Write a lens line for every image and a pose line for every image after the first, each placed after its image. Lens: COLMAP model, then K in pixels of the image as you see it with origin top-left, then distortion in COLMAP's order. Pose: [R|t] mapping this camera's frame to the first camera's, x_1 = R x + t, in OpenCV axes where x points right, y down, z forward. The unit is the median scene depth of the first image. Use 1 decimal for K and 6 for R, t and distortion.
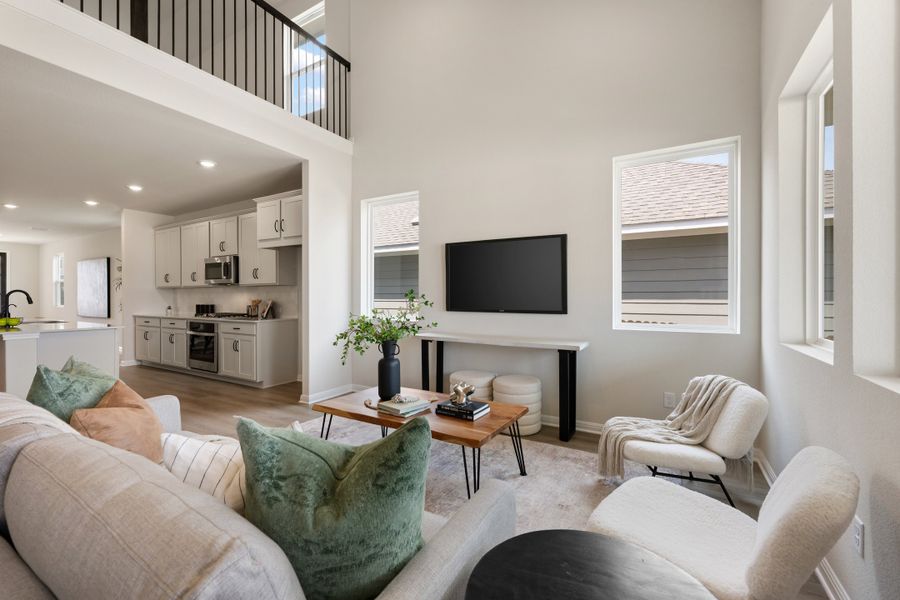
lens RADIAL K [[380.6, 0, 448.2], [0, 380.6, 298.9], [0, 0, 1]] dist [0.000582, -0.000106]
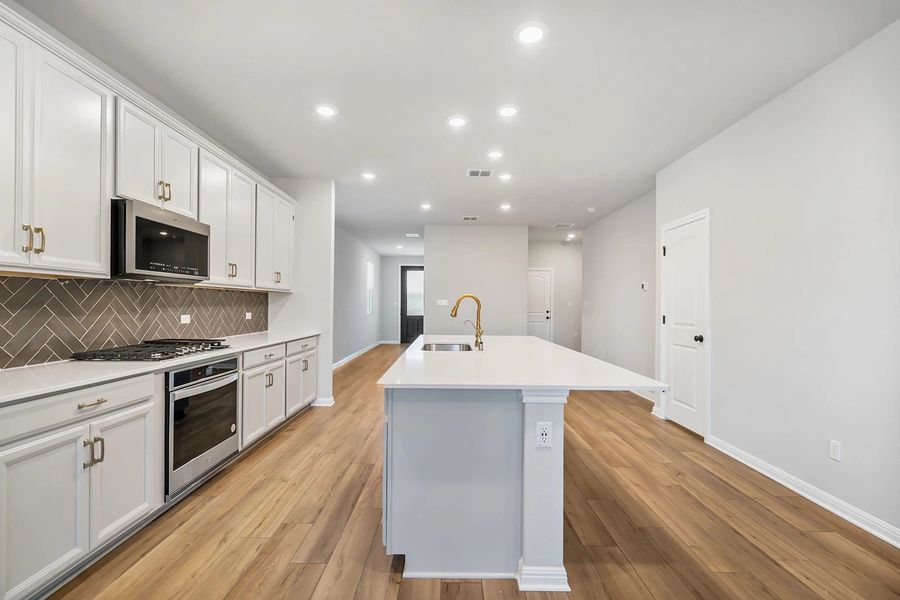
lens RADIAL K [[412.6, 0, 450.7], [0, 412.6, 302.9], [0, 0, 1]] dist [-0.001584, 0.000022]
pose [[-0.508615, 0.004767, 0.860981, -1.485971], [0.005552, 0.999982, -0.002257, -0.008006], [-0.860976, 0.003632, -0.508633, 1.233748]]
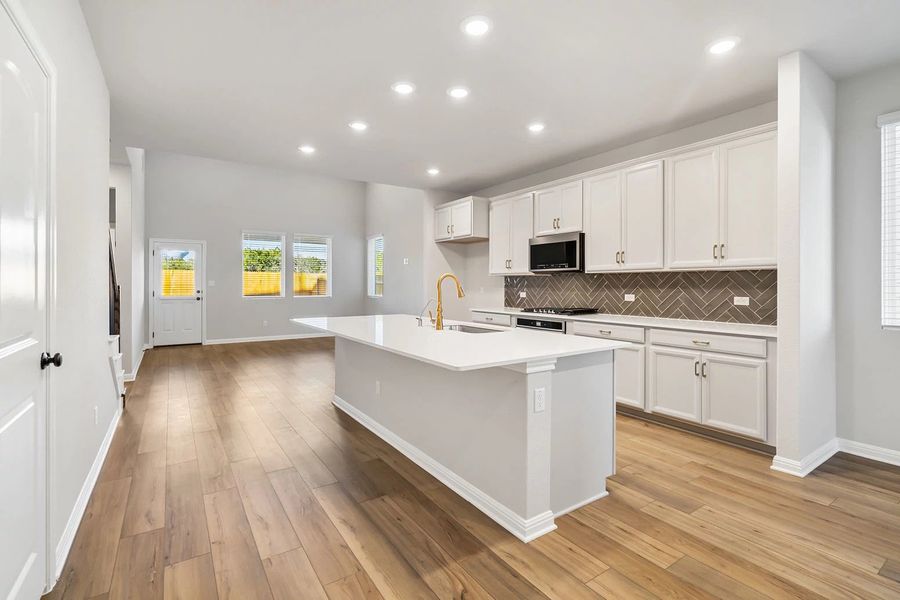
lens RADIAL K [[418.0, 0, 450.9], [0, 418.0, 287.4], [0, 0, 1]] dist [0.000319, -0.000026]
pose [[0.905557, 0.008079, -0.424148, -0.549758], [-0.009600, 0.999953, -0.001450, -0.001805], [0.424117, 0.005385, 0.905592, 0.183617]]
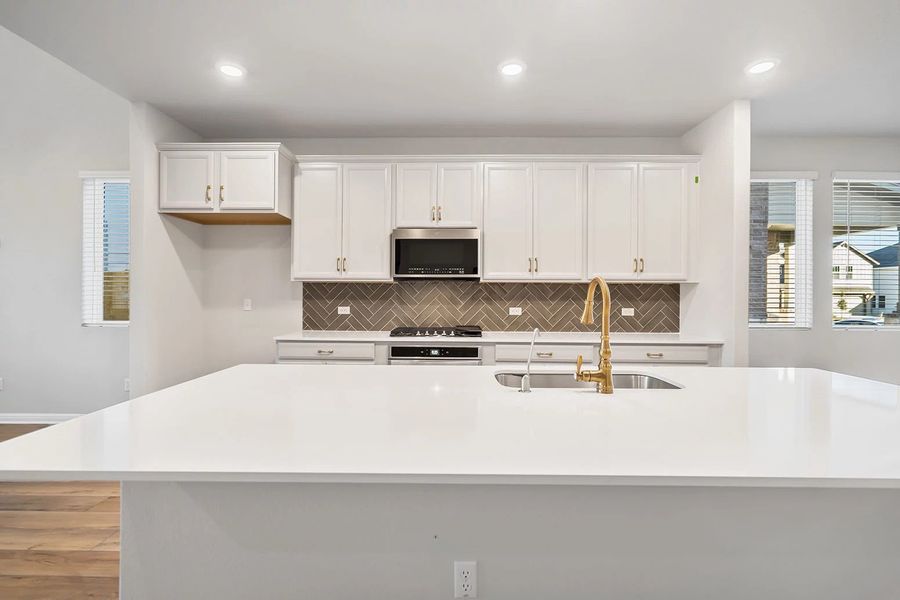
lens RADIAL K [[429.6, 0, 451.3], [0, 429.6, 294.7], [0, 0, 1]] dist [0.001491, 0.000528]
pose [[0.867380, 0.010245, 0.497541, -1.149576], [-0.002876, 0.999875, -0.015576, -0.003157], [-0.497638, 0.012079, 0.867301, 0.556610]]
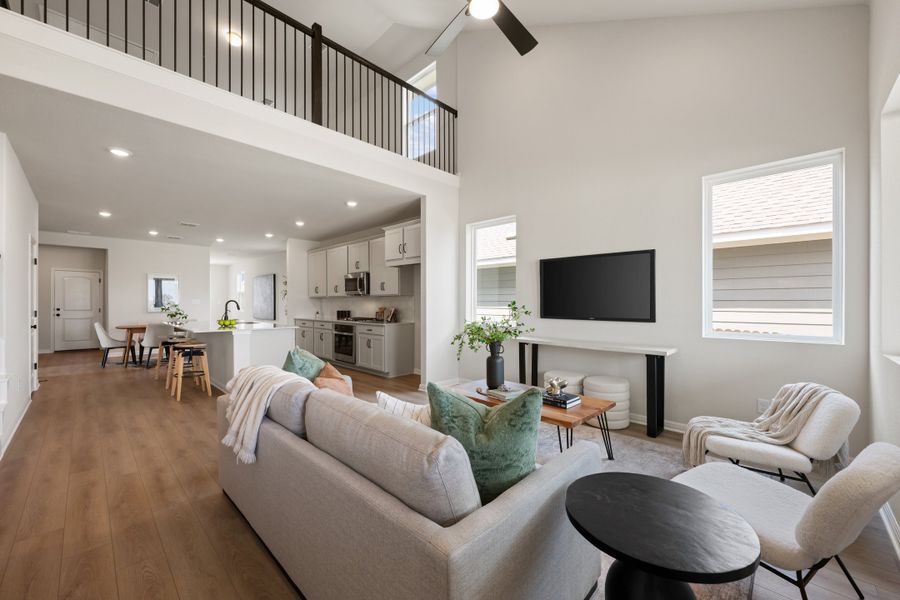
lens RADIAL K [[356.5, 0, 448.7], [0, 356.5, 302.7], [0, 0, 1]] dist [0.000624, -0.000013]
pose [[0.970389, 0.000195, -0.241546, -0.012564], [-0.001622, 0.999982, -0.005711, -0.007523], [0.241541, 0.005934, 0.970372, -0.105706]]
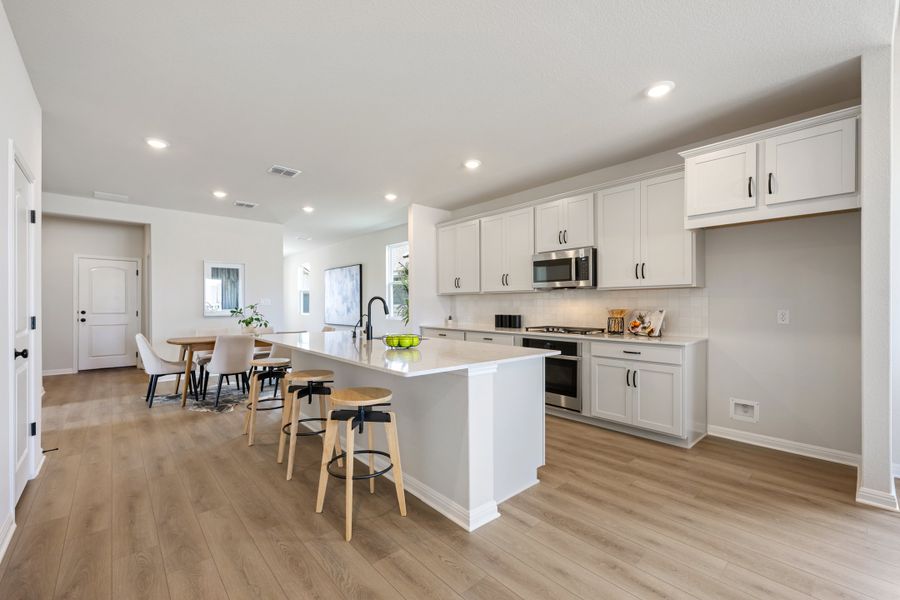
lens RADIAL K [[373.8, 0, 450.7], [0, 373.8, 304.7], [0, 0, 1]] dist [-0.001372, -0.000220]
pose [[0.954137, -0.000259, -0.299369, -0.753554], [-0.000987, 0.999991, -0.004012, -0.003900], [0.299368, 0.004124, 0.954129, 0.311834]]
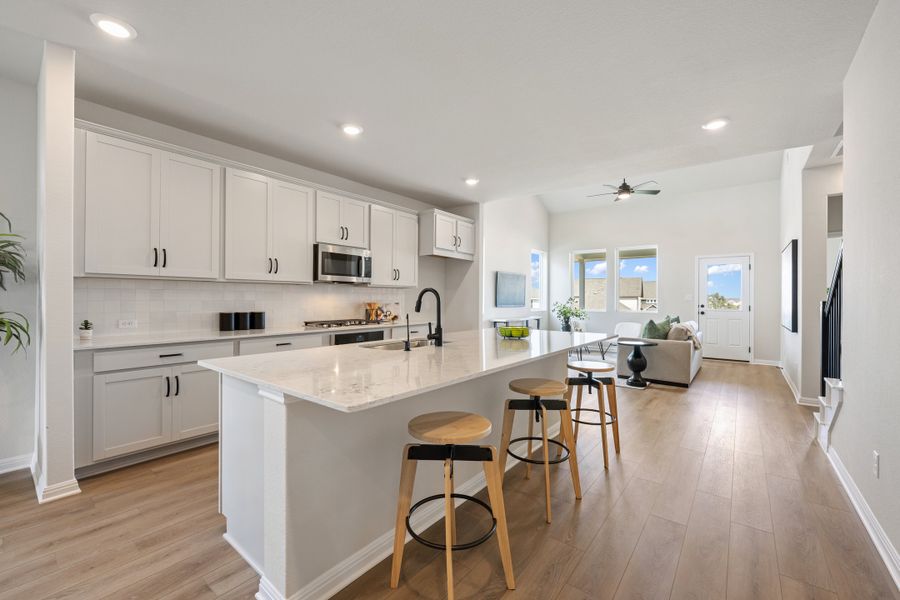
lens RADIAL K [[370.8, 0, 450.1], [0, 370.8, 297.1], [0, 0, 1]] dist [0.000067, 0.000169]
pose [[0.137130, 0.003233, 0.990548, -1.677901], [0.000054, 0.999995, -0.003271, -0.008477], [-0.990553, 0.000502, 0.137129, 0.885553]]
